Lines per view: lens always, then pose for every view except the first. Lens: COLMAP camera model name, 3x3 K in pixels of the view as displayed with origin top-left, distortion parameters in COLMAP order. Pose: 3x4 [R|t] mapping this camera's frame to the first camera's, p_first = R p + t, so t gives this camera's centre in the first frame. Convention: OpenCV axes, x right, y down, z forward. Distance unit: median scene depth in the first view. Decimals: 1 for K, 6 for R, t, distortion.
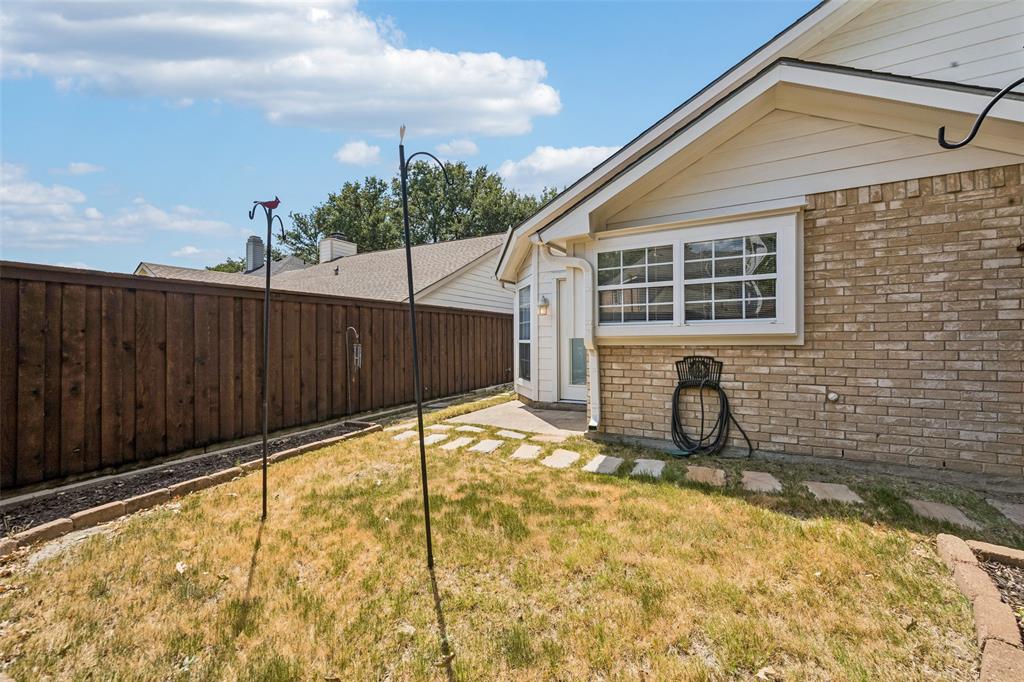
lens RADIAL K [[400.8, 0, 519.4], [0, 400.8, 339.7], [0, 0, 1]] dist [-0.000832, 0.000440]
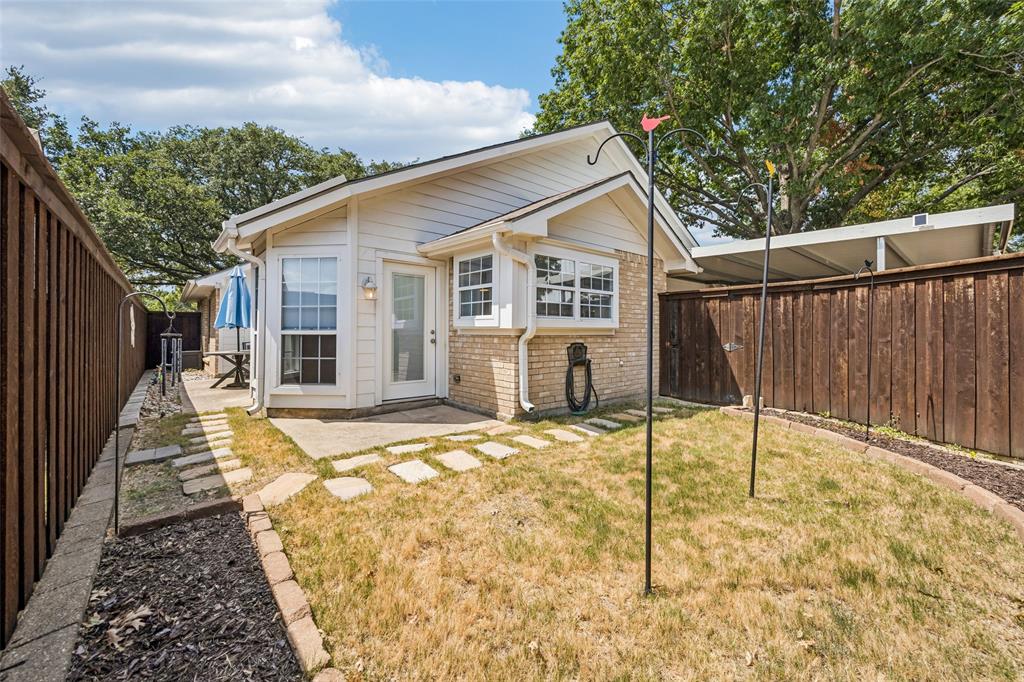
lens RADIAL K [[400.8, 0, 522.4], [0, 400.8, 332.7], [0, 0, 1]] dist [-0.000832, 0.000440]
pose [[0.344484, 0.013566, 0.938694, -0.993243], [0.000521, 0.999893, -0.014642, 0.027915], [-0.938792, 0.005533, 0.344439, 0.729218]]
